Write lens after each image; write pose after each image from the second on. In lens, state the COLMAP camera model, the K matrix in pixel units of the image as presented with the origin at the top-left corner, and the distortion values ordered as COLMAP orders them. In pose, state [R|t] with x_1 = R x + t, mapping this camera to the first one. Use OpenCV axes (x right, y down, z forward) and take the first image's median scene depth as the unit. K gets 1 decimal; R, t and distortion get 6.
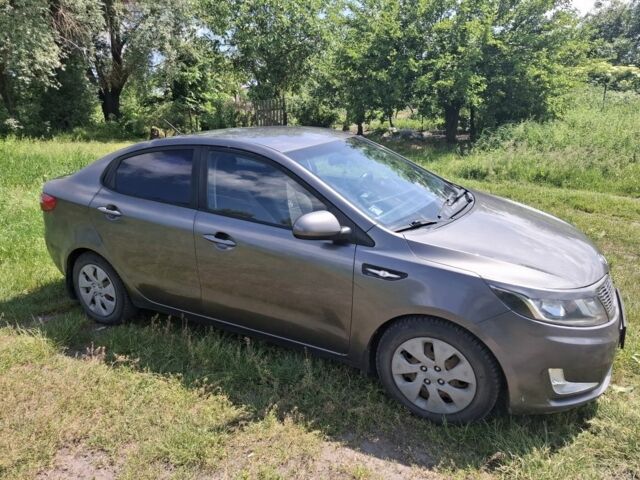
lens RADIAL K [[453.7, 0, 320.0], [0, 453.7, 240.0], [0, 0, 1]] dist [0.064103, -0.071973]
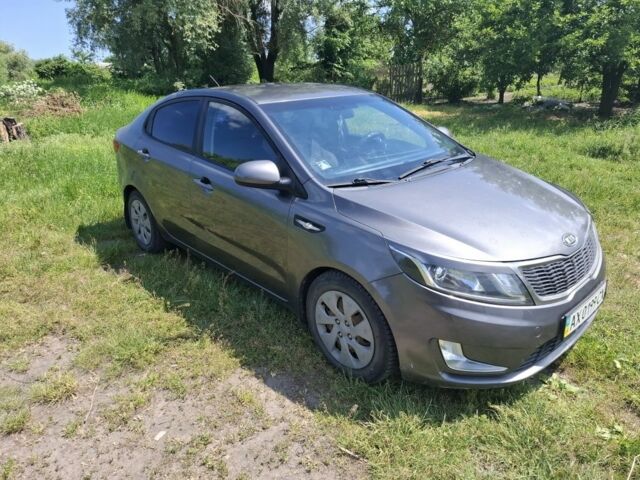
lens RADIAL K [[444.3, 0, 319.7], [0, 444.3, 252.9], [0, 0, 1]] dist [0.072077, -0.052295]
pose [[0.946864, 0.127940, -0.295093, 0.384965], [-0.099644, 0.989027, 0.109073, 0.018532], [0.305809, -0.073873, 0.949223, 0.037913]]
